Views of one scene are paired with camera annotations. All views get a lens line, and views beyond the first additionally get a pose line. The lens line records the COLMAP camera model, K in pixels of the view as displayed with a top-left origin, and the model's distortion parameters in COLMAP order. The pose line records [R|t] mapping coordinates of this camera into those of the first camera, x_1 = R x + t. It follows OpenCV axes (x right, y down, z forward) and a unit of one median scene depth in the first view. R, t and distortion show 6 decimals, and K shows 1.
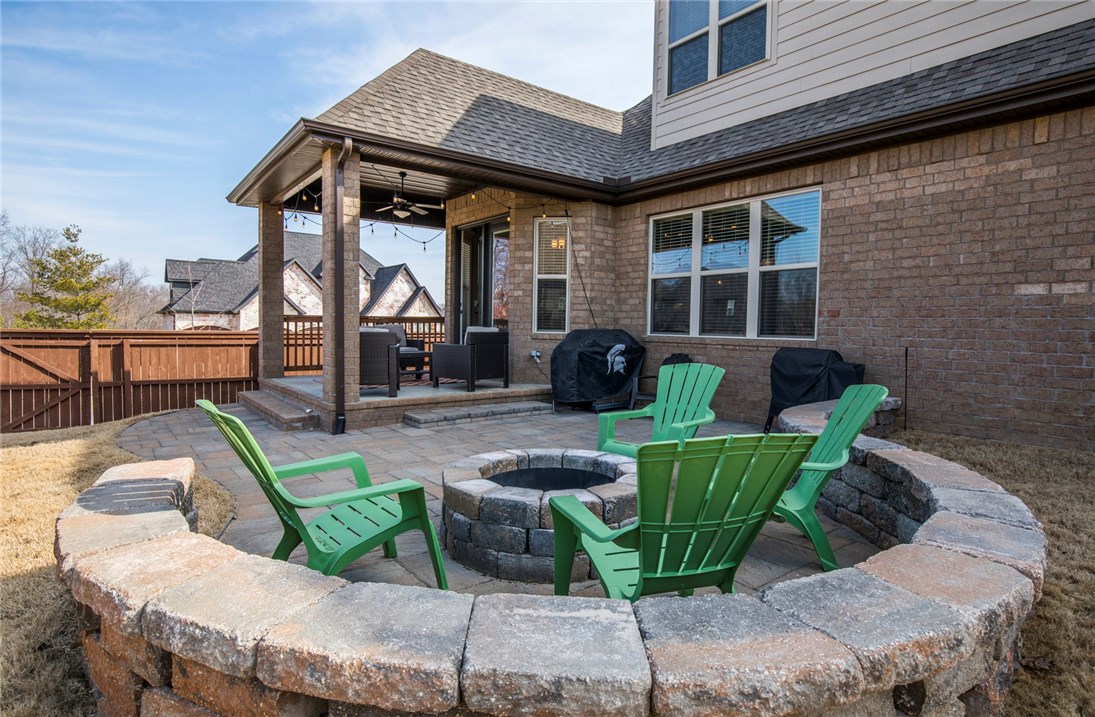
lens RADIAL K [[602.1, 0, 548.3], [0, 602.1, 353.1], [0, 0, 1]] dist [-0.025348, 0.005593]
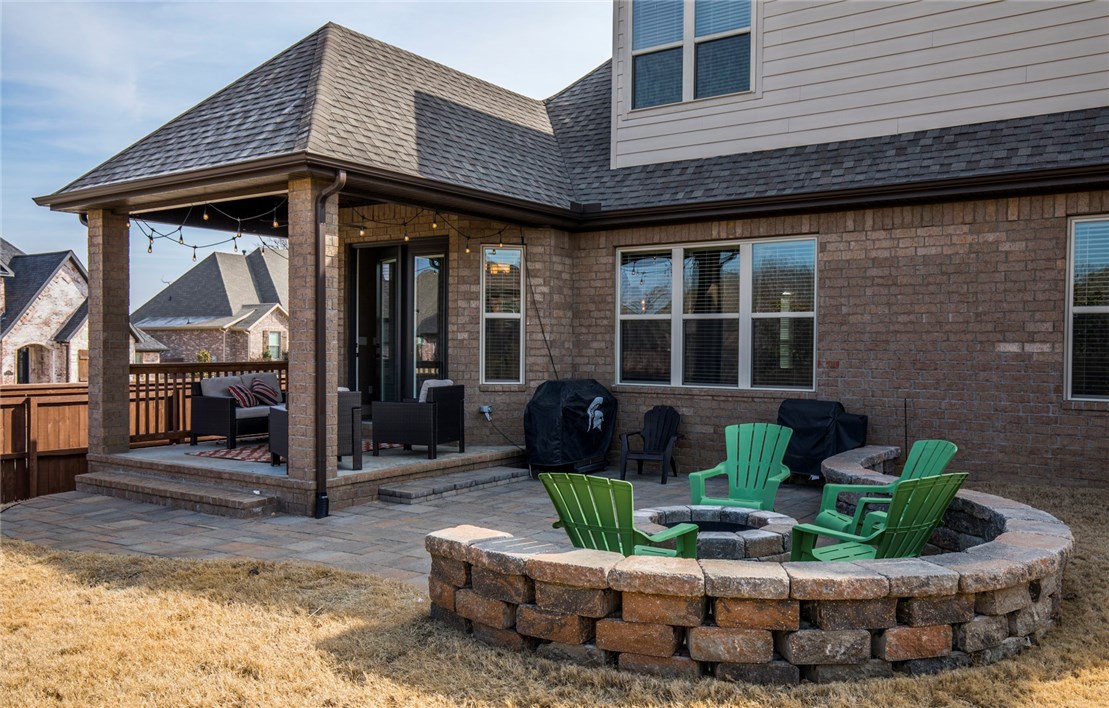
lens RADIAL K [[976.5, 0, 554.1], [0, 976.5, 359.2], [0, 0, 1]] dist [0.033313, -0.017607]
pose [[0.951756, -0.014185, 0.306527, -0.453343], [0.022159, 0.999500, -0.022548, -0.046885], [-0.306054, 0.028253, 0.951595, -0.402321]]
